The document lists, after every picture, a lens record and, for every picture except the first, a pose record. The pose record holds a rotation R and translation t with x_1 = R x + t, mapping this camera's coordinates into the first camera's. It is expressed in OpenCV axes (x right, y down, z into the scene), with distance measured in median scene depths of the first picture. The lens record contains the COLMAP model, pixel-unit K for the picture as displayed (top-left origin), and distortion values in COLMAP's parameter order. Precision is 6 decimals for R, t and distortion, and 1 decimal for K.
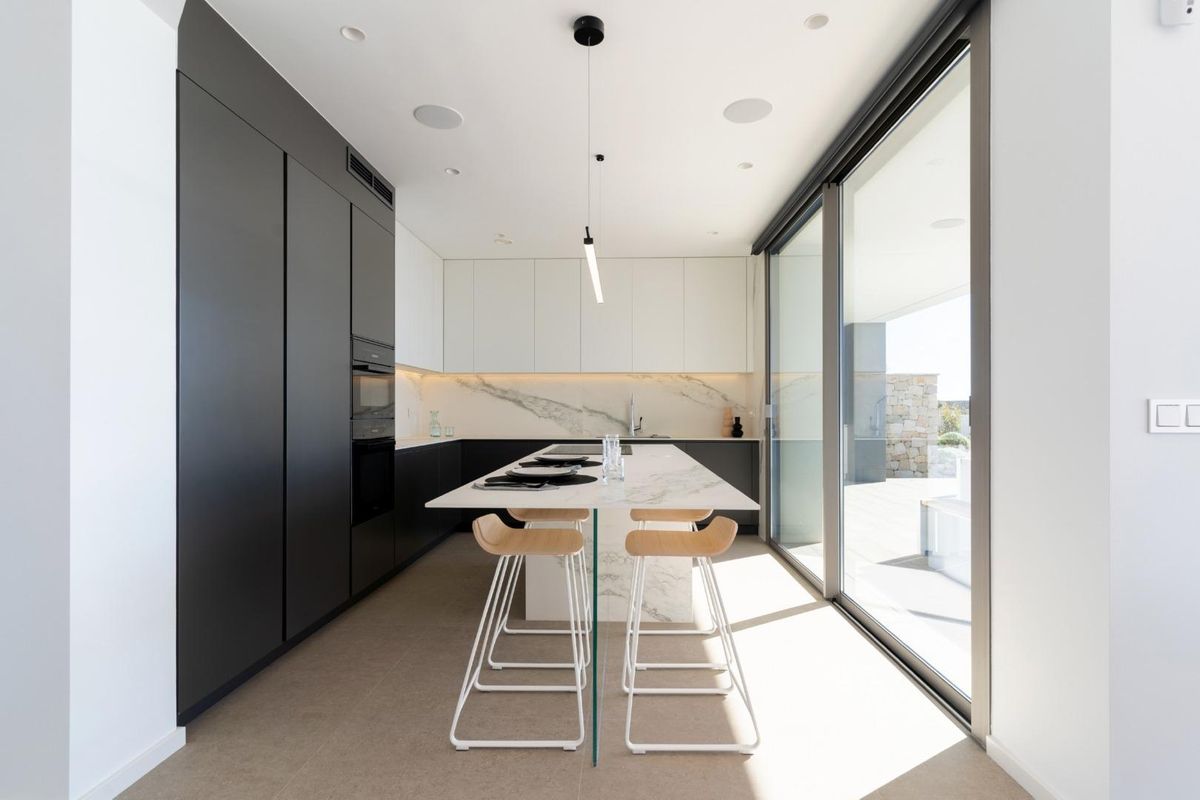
lens RADIAL K [[653.6, 0, 597.5], [0, 653.6, 405.3], [0, 0, 1]] dist [-0.001874, 0.000049]
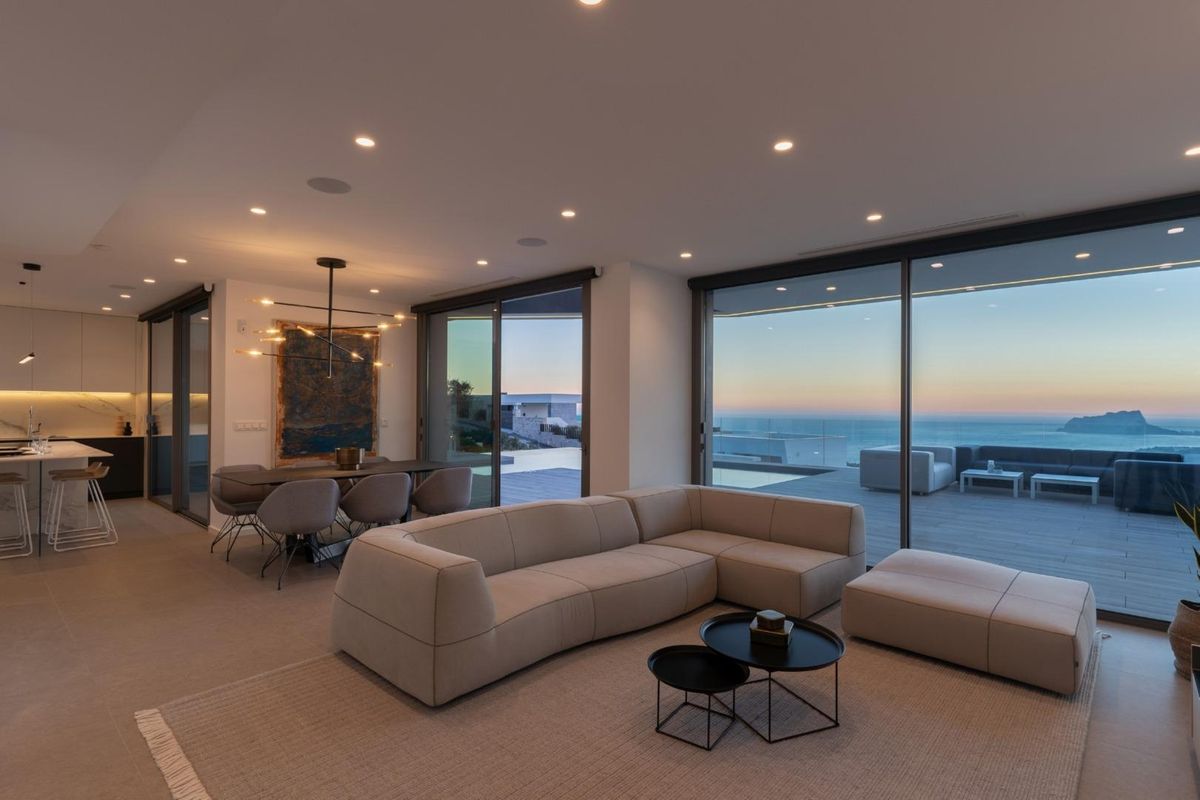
lens RADIAL K [[586.9, 0, 597.2], [0, 586.9, 402.6], [0, 0, 1]] dist [-0.003199, -0.000247]
pose [[0.656332, 0.005484, 0.754452, -0.151421], [-0.008348, 0.999965, -0.000006, -0.056038], [-0.754426, -0.006294, 0.656355, -1.111535]]
